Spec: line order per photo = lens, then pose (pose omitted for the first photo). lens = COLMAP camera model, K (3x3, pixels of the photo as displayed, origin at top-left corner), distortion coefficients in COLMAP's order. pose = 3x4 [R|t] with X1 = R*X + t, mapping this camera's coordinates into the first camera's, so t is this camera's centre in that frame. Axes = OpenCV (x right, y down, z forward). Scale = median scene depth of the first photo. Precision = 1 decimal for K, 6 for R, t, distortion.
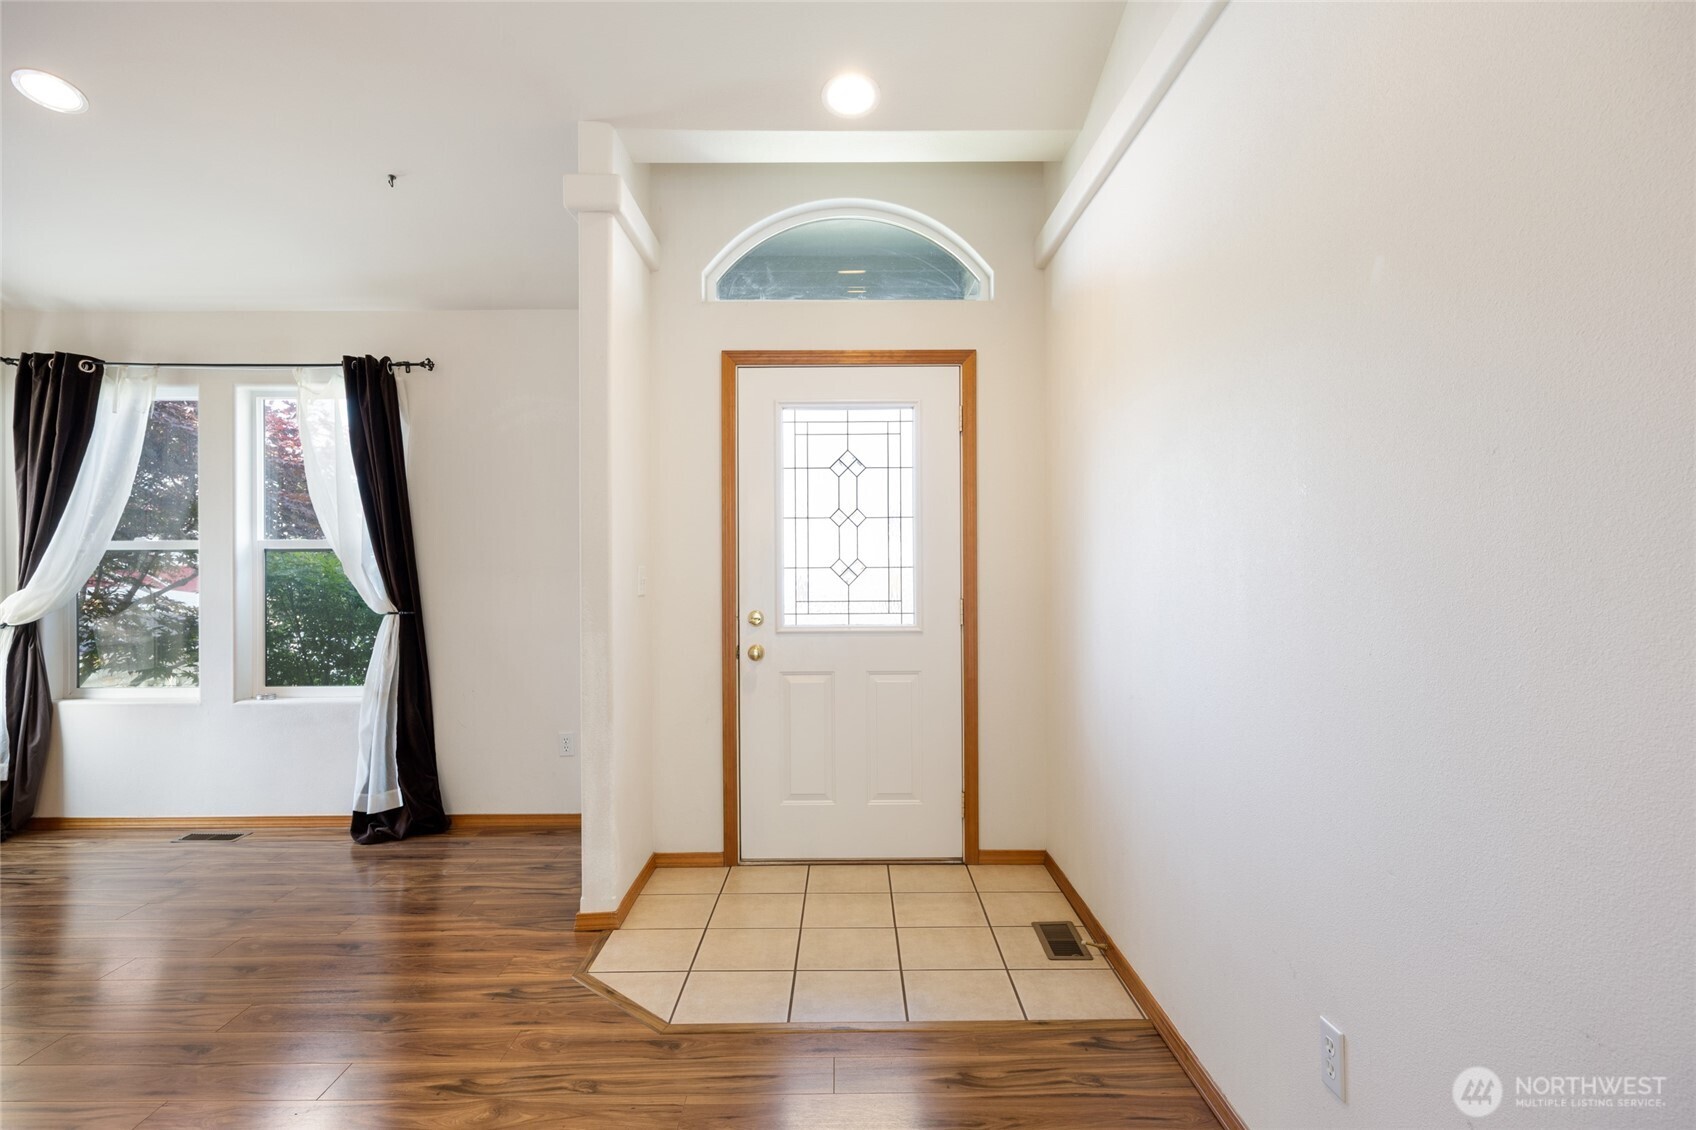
lens RADIAL K [[903.6, 0, 848.0], [0, 903.6, 565.0], [0, 0, 1]] dist [-0.004646, -0.000679]
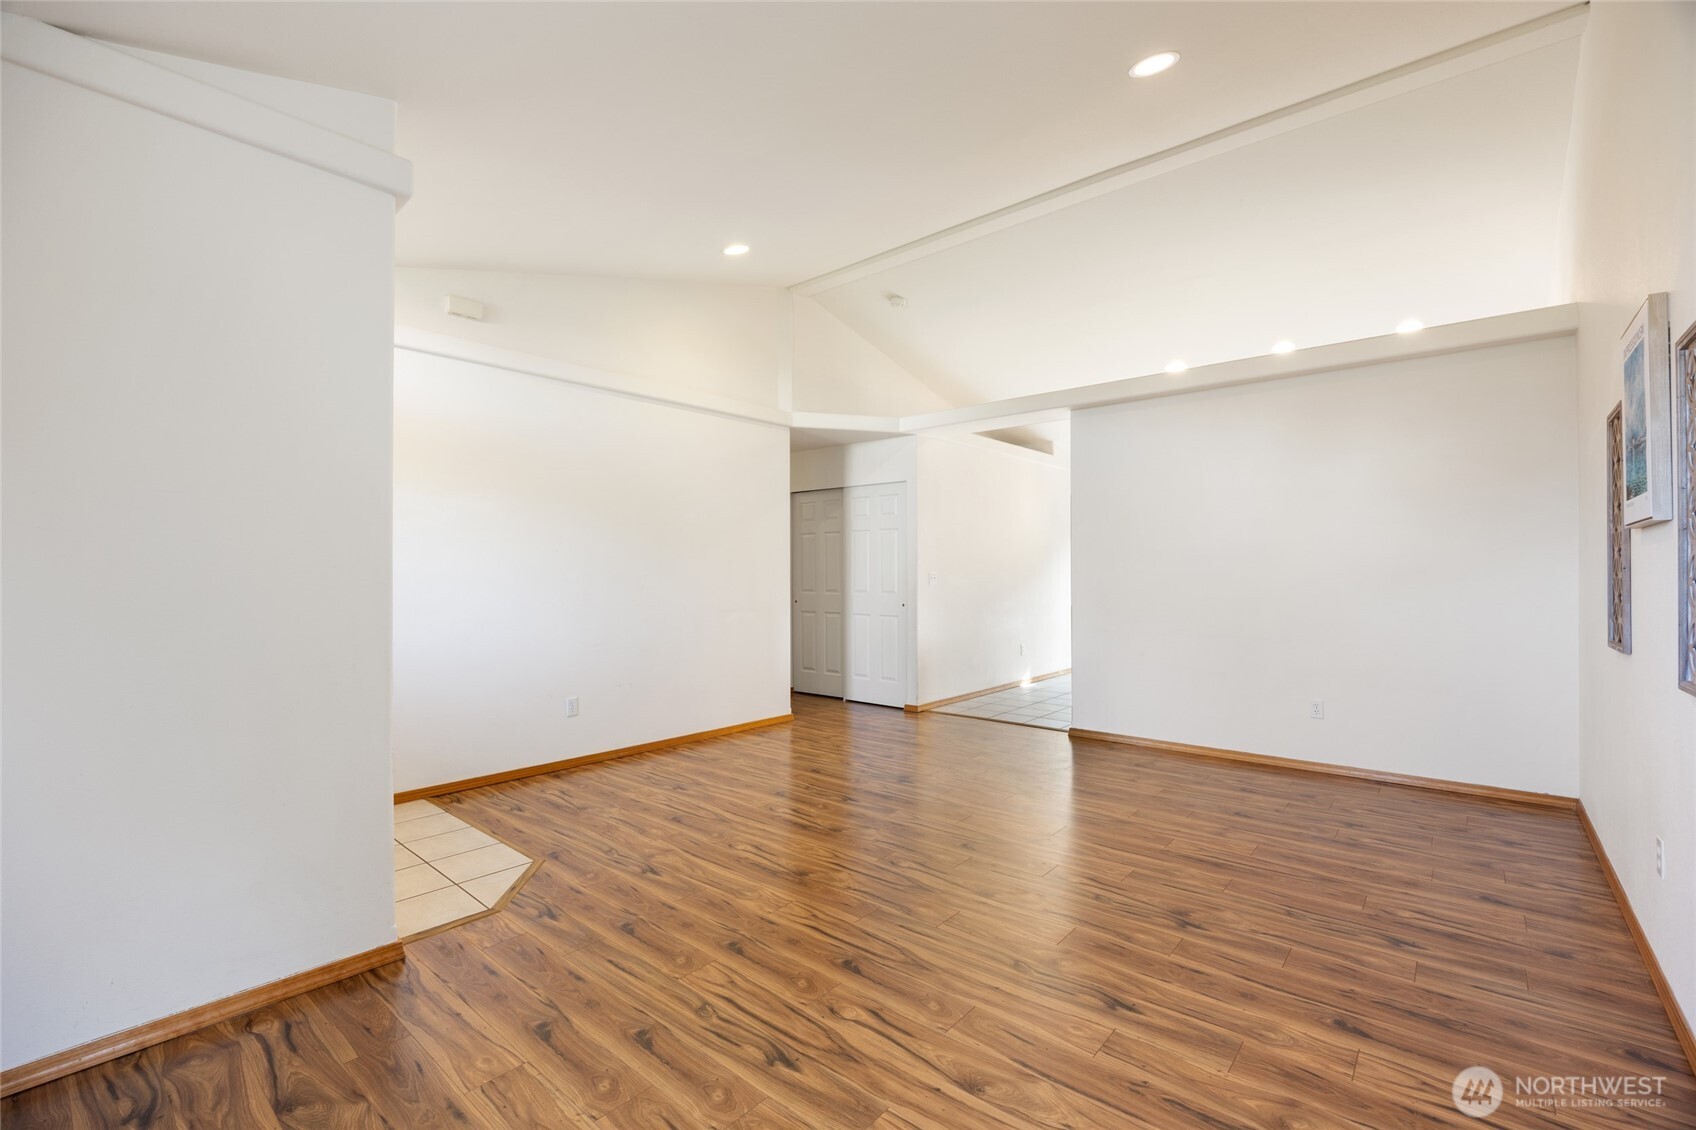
lens RADIAL K [[728.7, 0, 849.9], [0, 728.7, 566.8], [0, 0, 1]] dist [-0.019517, 0.003553]
pose [[-0.752198, 0.012421, 0.658820, -0.948760], [0.007139, 0.999917, -0.010701, 0.005950], [-0.658899, -0.003347, -0.752224, 1.034902]]
